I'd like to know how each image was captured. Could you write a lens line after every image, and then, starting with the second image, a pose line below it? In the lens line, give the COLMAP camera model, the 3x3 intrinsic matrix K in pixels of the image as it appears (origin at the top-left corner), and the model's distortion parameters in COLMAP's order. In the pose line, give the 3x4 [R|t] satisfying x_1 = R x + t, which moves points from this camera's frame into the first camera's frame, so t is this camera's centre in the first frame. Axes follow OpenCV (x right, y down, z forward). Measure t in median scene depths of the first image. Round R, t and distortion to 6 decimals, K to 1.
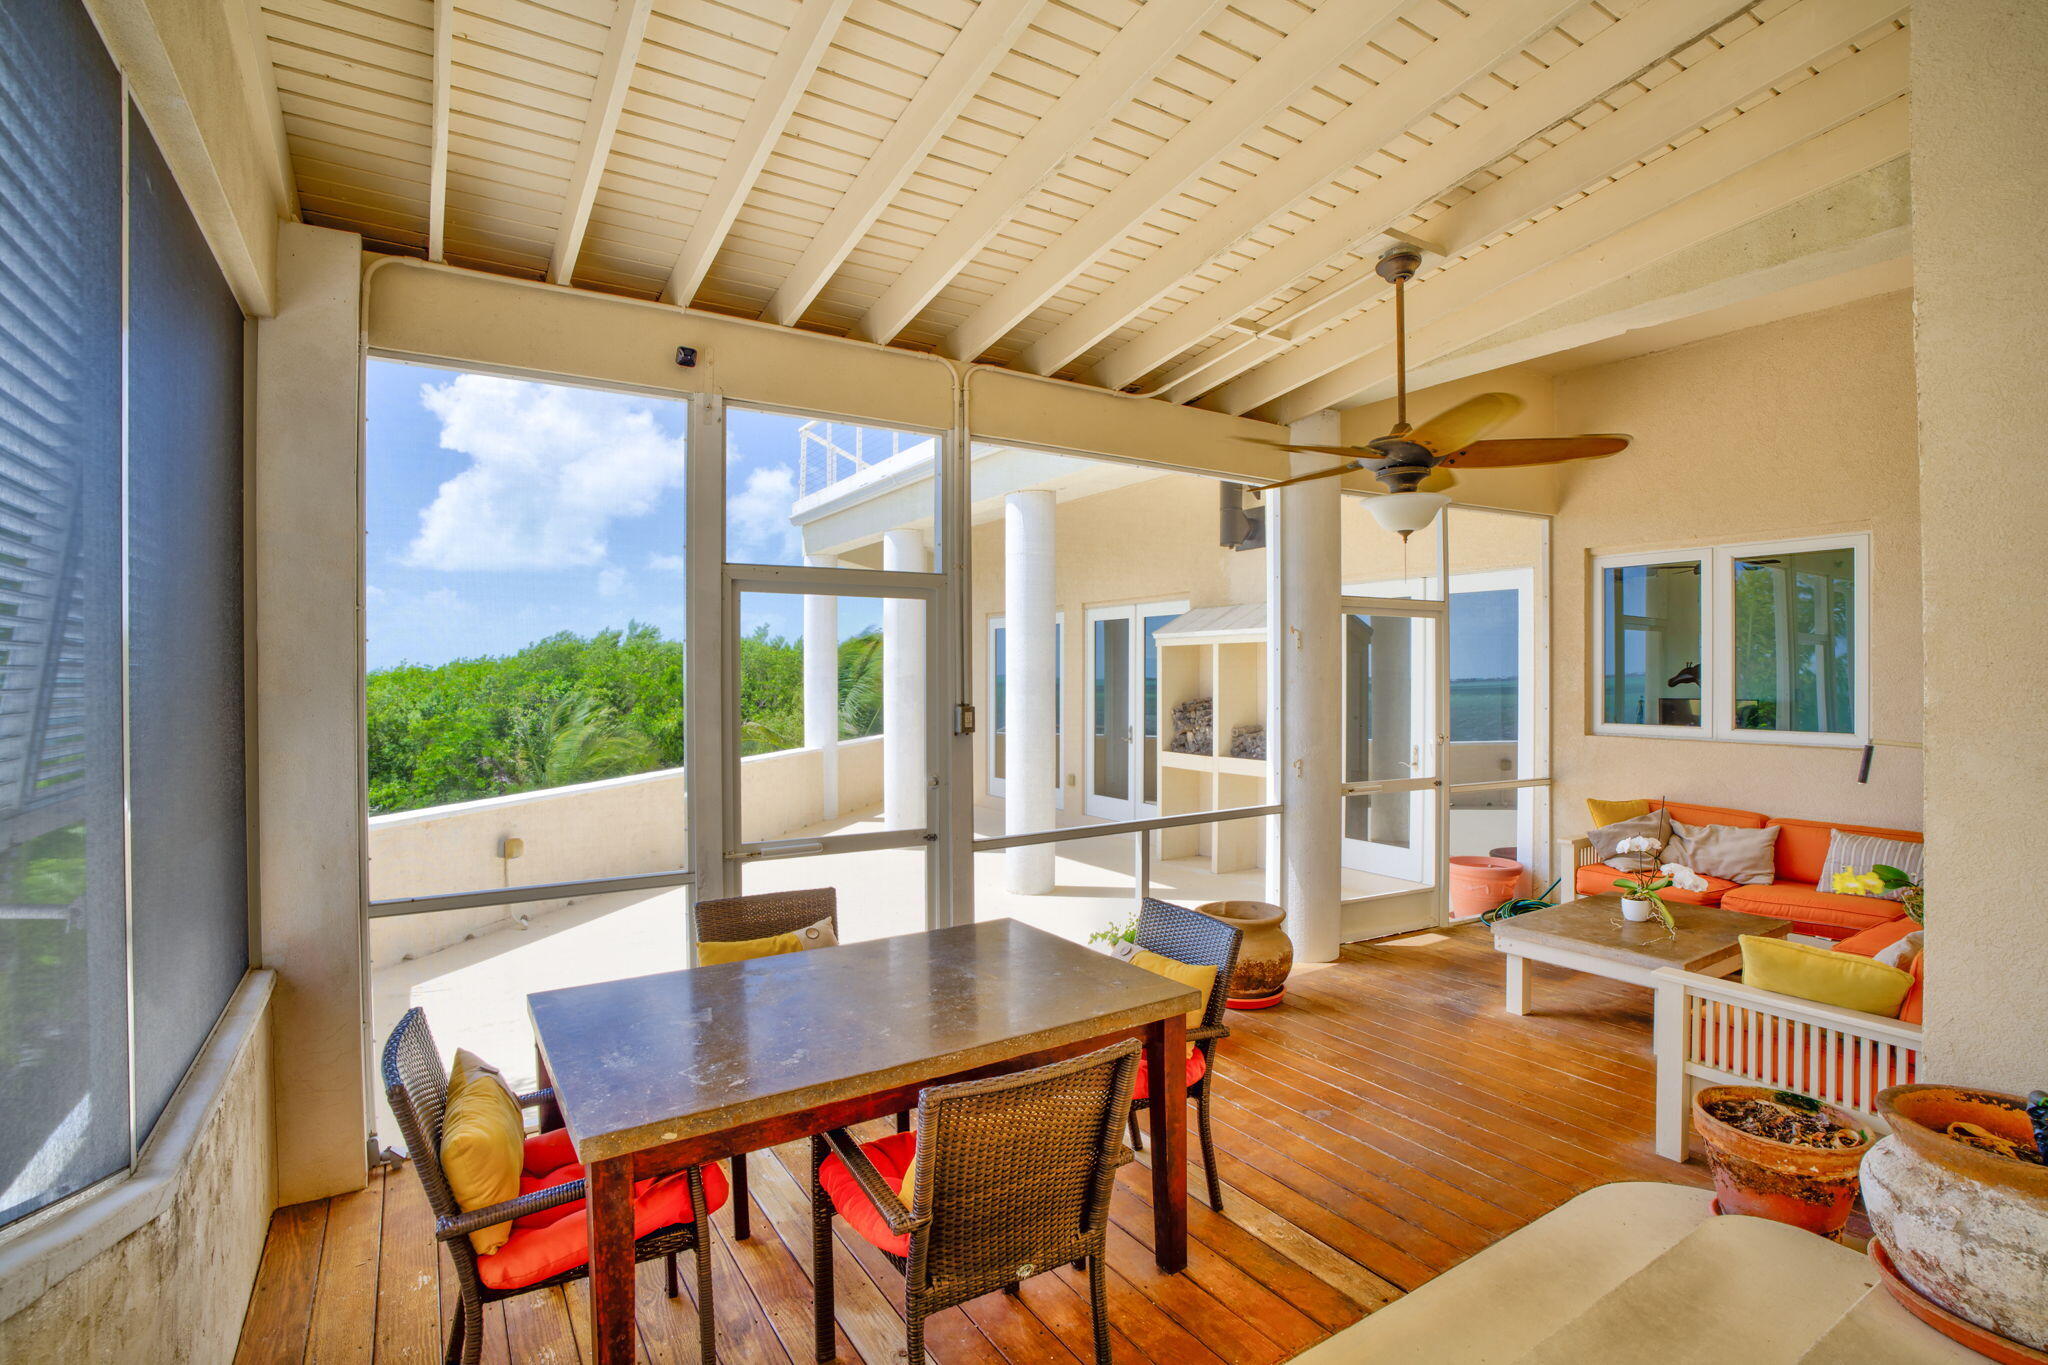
lens RADIAL K [[976.3, 0, 1024.0], [0, 976.3, 682.5], [0, 0, 1]] dist [-0.017882, 0.000348]
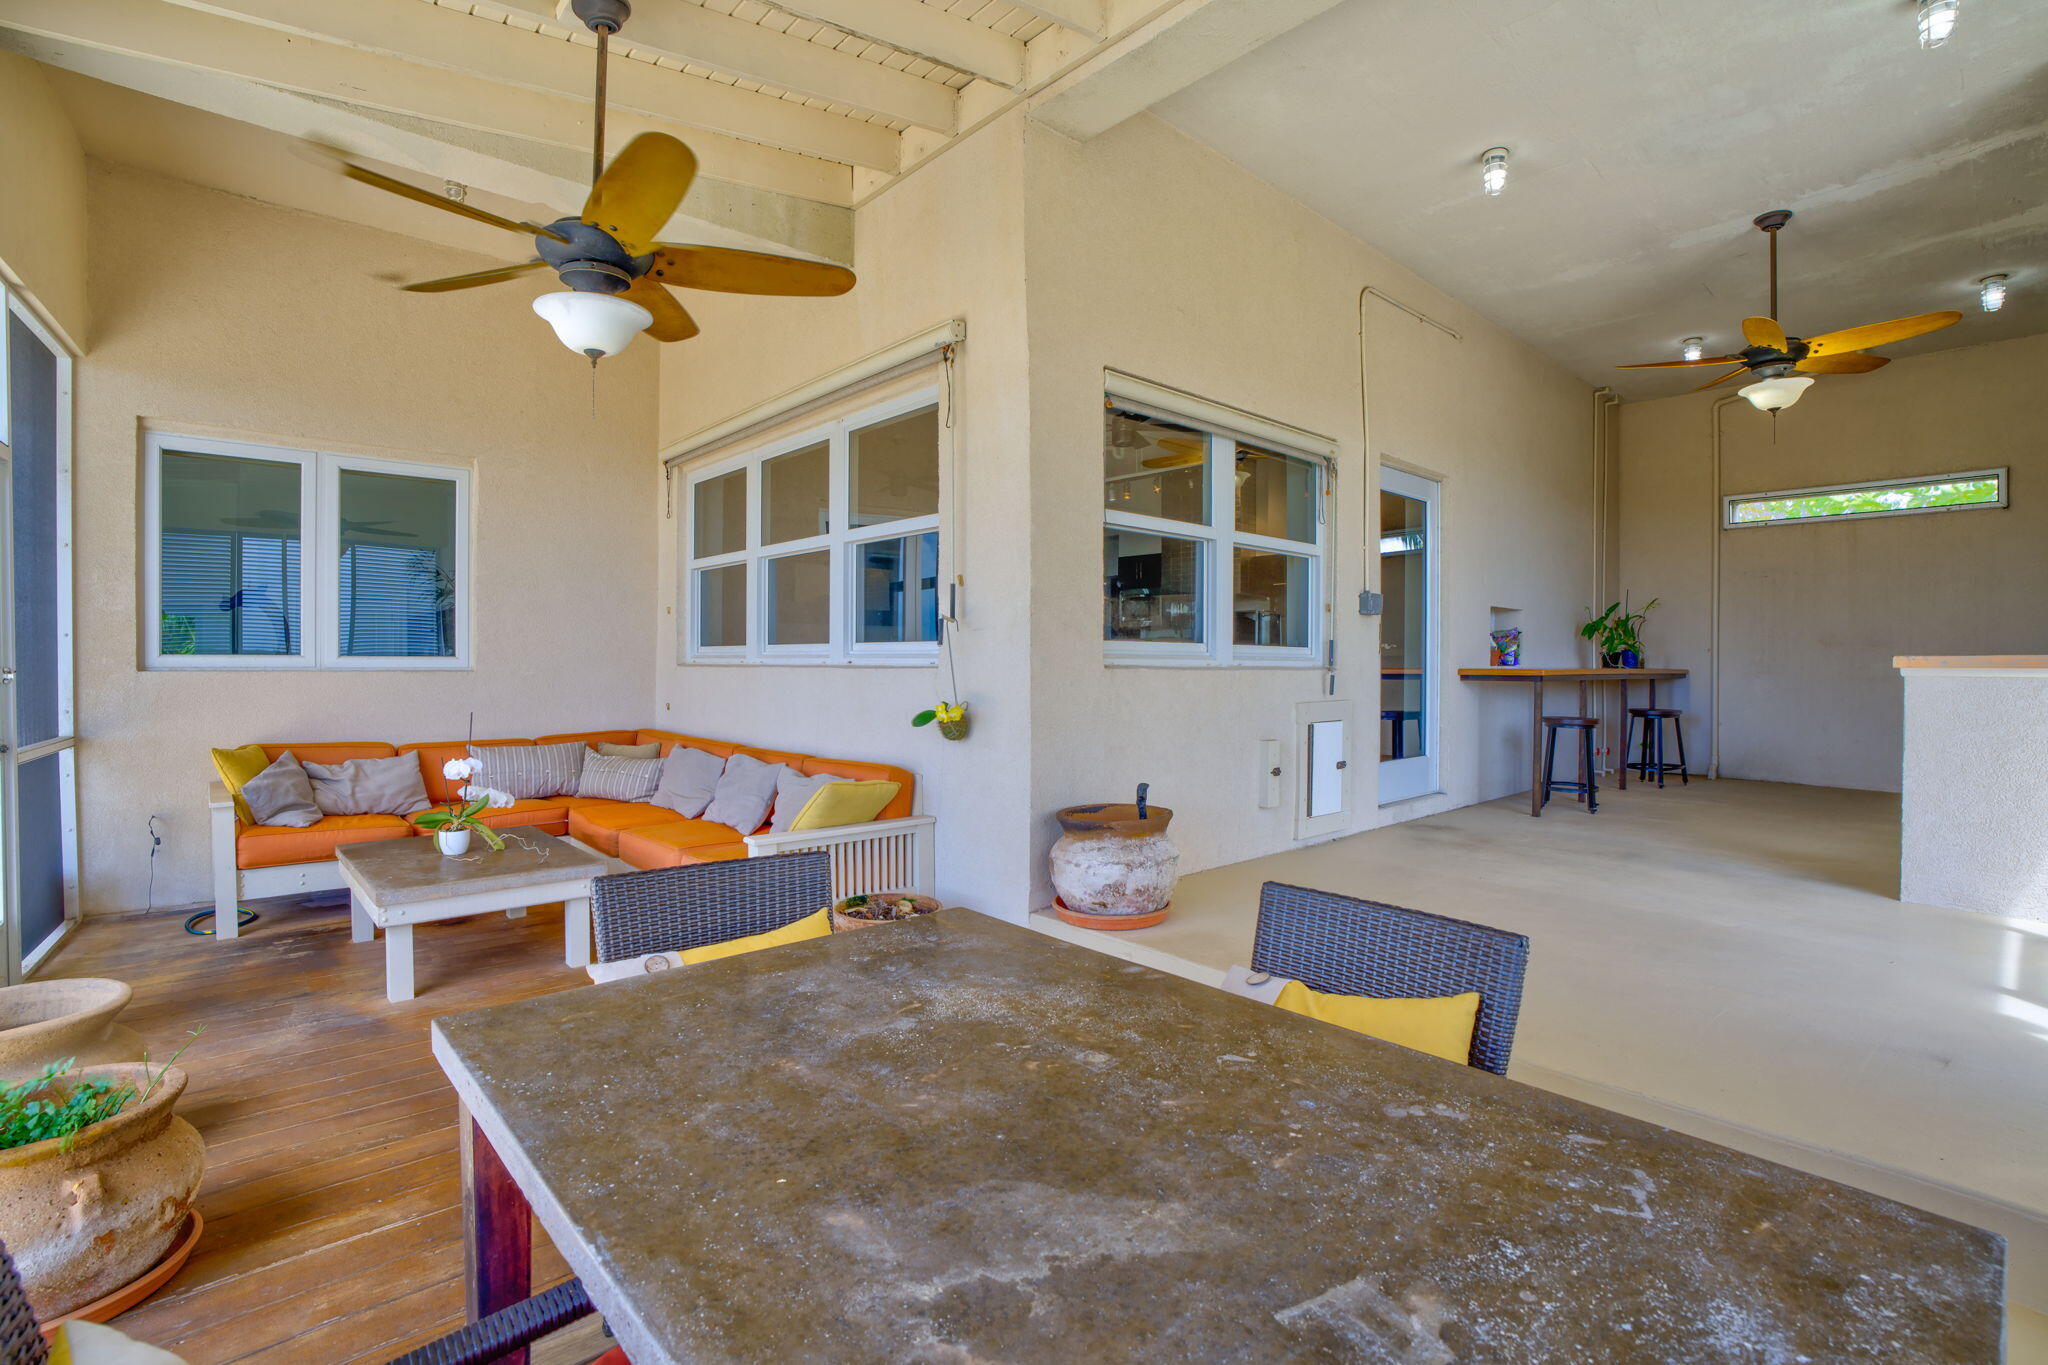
lens RADIAL K [[976.3, 0, 1024.0], [0, 976.3, 682.5], [0, 0, 1]] dist [-0.017882, 0.000348]
pose [[-0.167922, -0.017108, 0.985652, -0.294690], [0.007468, 0.999799, 0.018626, 0.064097], [-0.985772, 0.010489, -0.167761, 0.547130]]
